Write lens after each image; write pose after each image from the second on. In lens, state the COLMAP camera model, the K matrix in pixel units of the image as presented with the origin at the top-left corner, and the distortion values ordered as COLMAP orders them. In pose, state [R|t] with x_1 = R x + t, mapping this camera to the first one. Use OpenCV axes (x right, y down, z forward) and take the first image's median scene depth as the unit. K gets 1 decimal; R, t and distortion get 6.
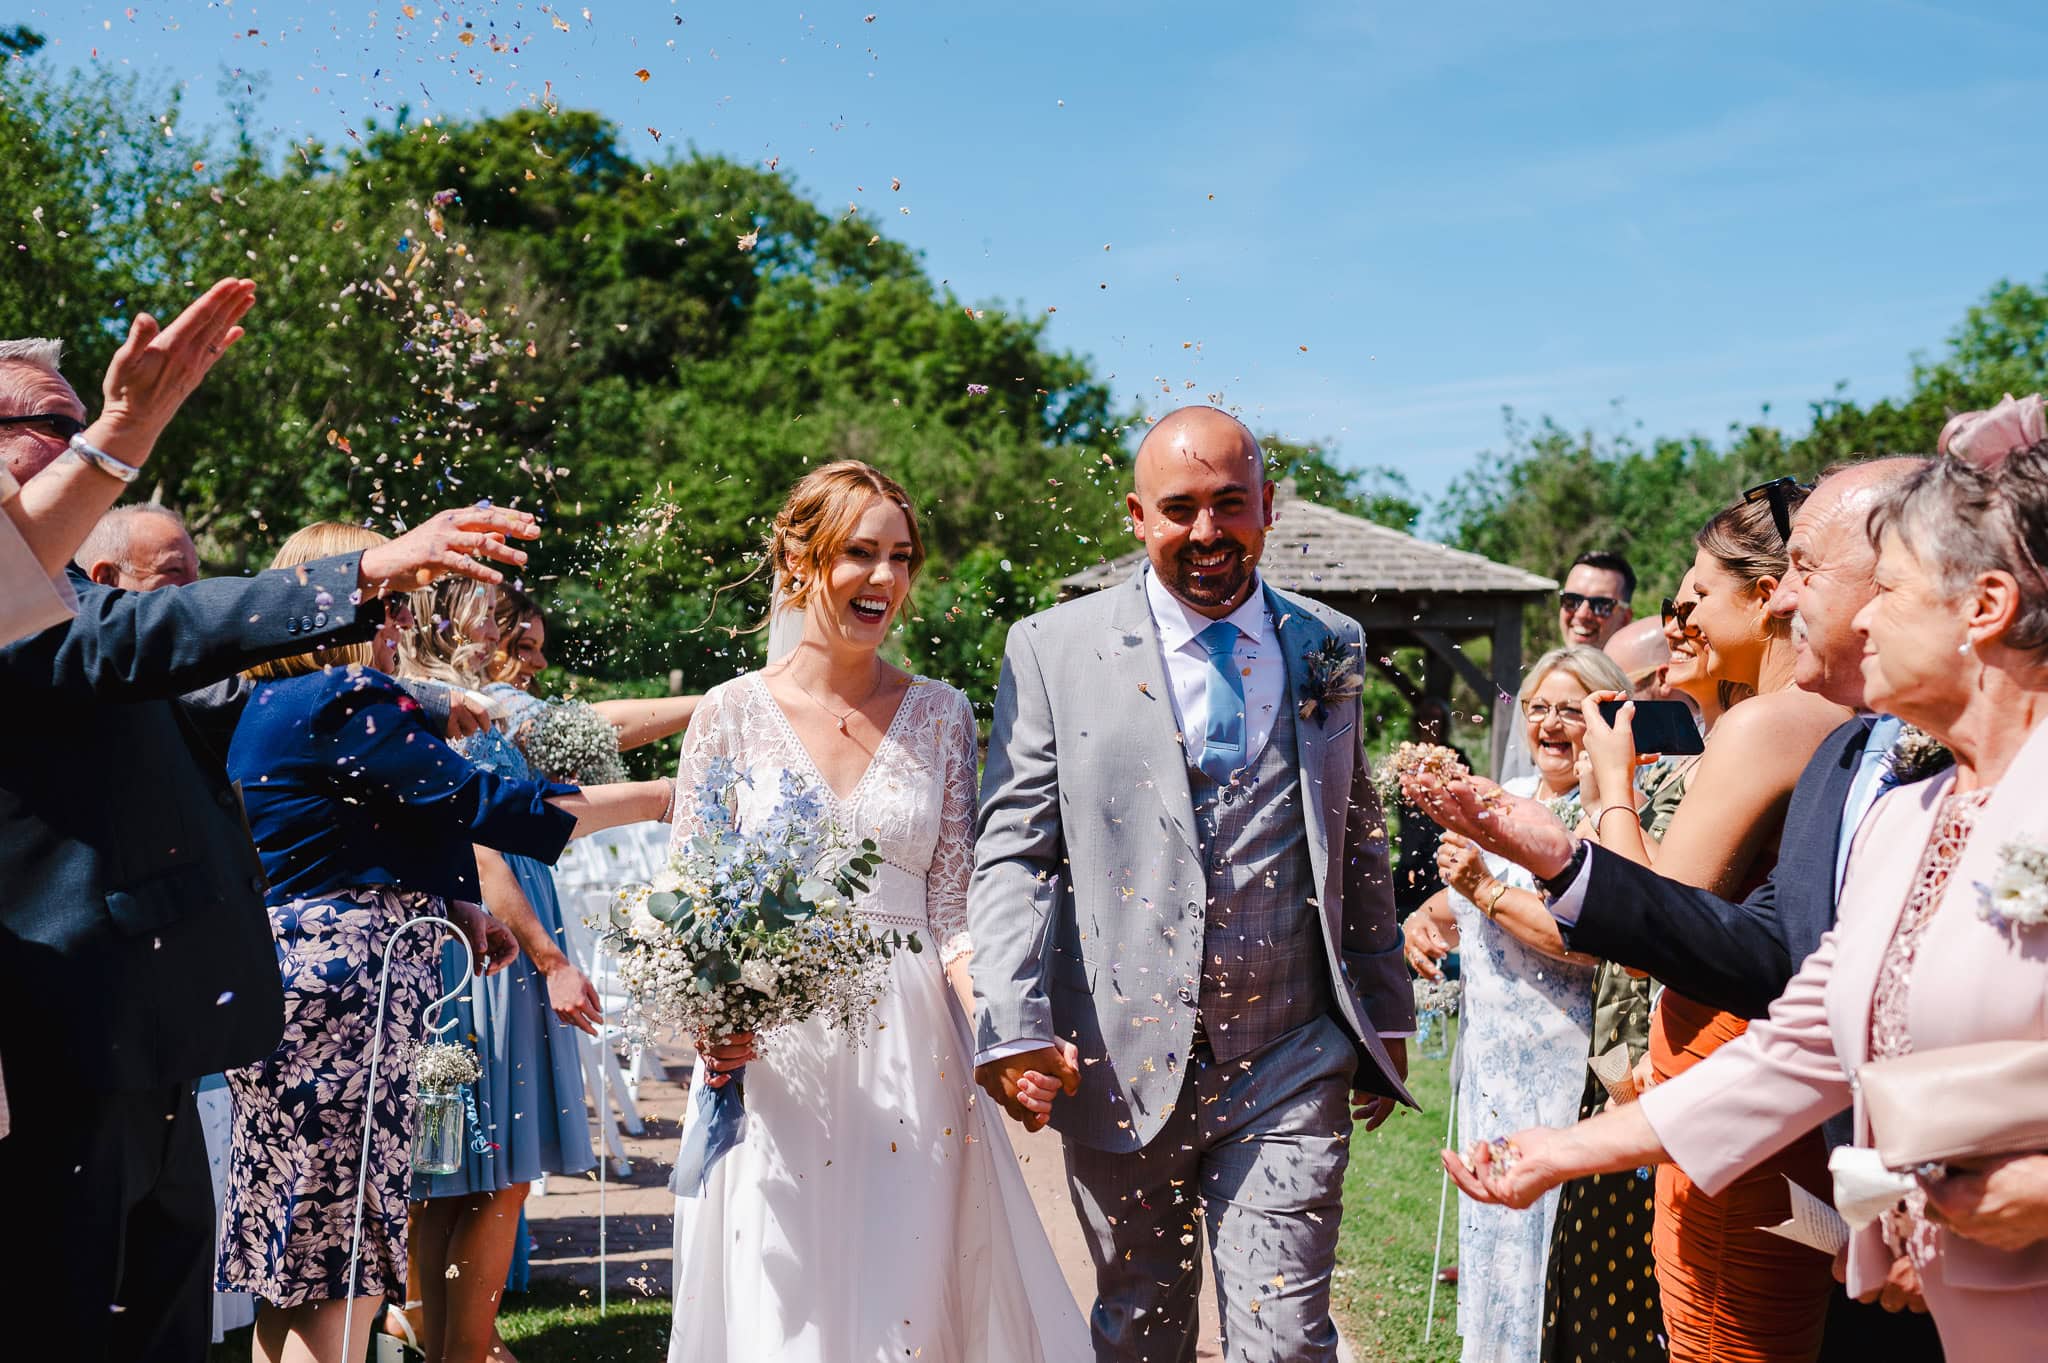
lens RADIAL K [[2042.0, 0, 1019.7], [0, 2042.0, 692.6], [0, 0, 1]] dist [-0.008765, 0.000000]
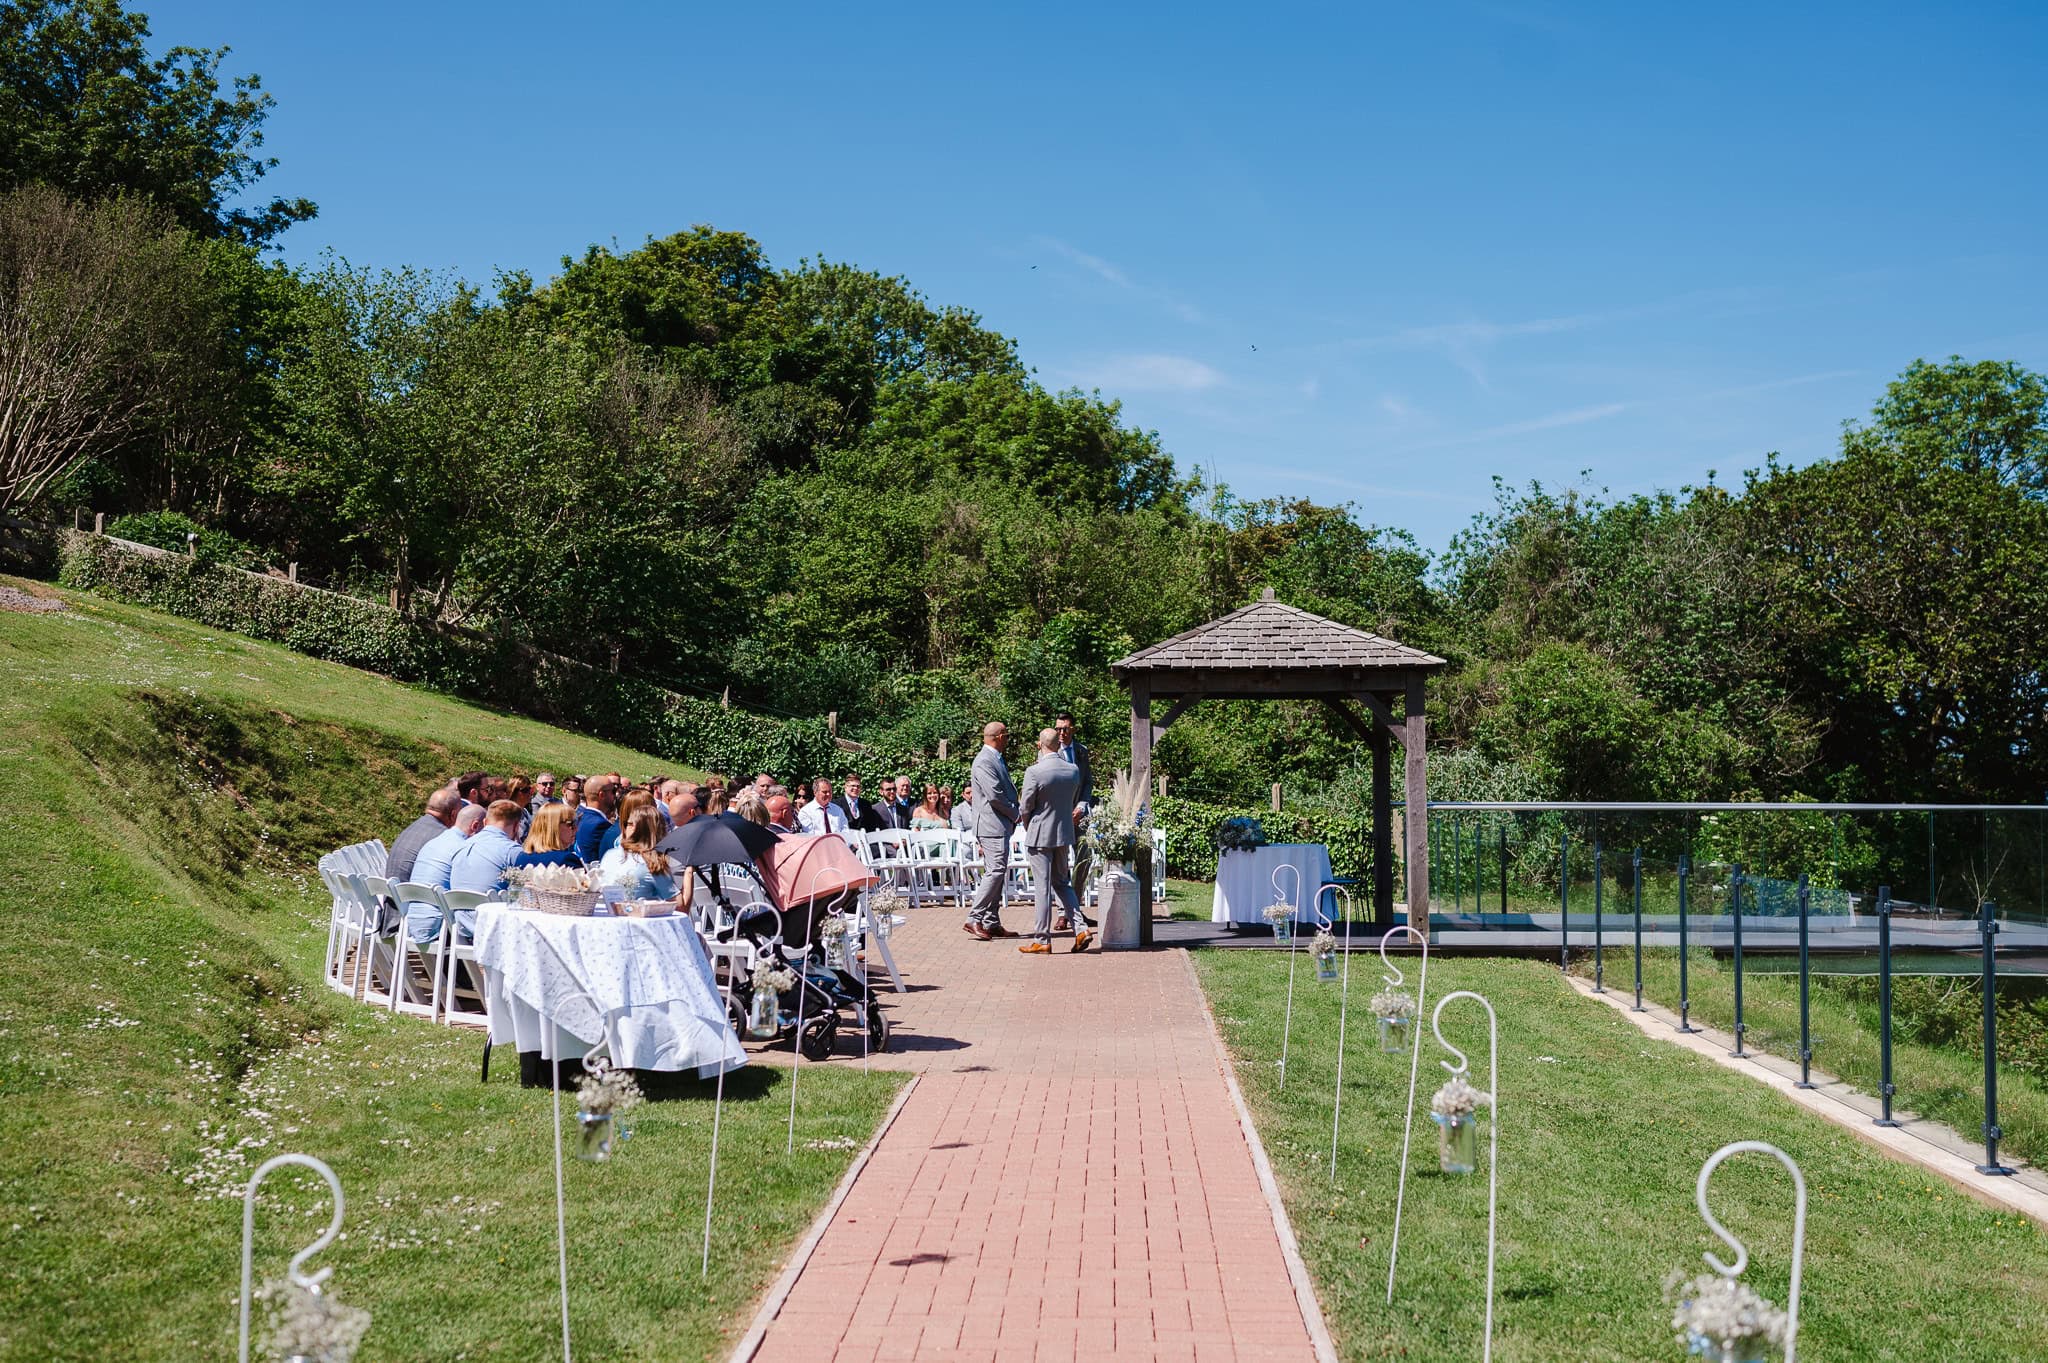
lens RADIAL K [[2042.0, 0, 1031.7], [0, 2042.0, 674.8], [0, 0, 1]] dist [-0.008765, 0.000000]
pose [[0.999033, -0.012849, -0.042052, 0.011441], [0.012573, 0.999898, -0.006828, -0.016476], [0.042136, 0.006293, 0.999092, -0.215904]]
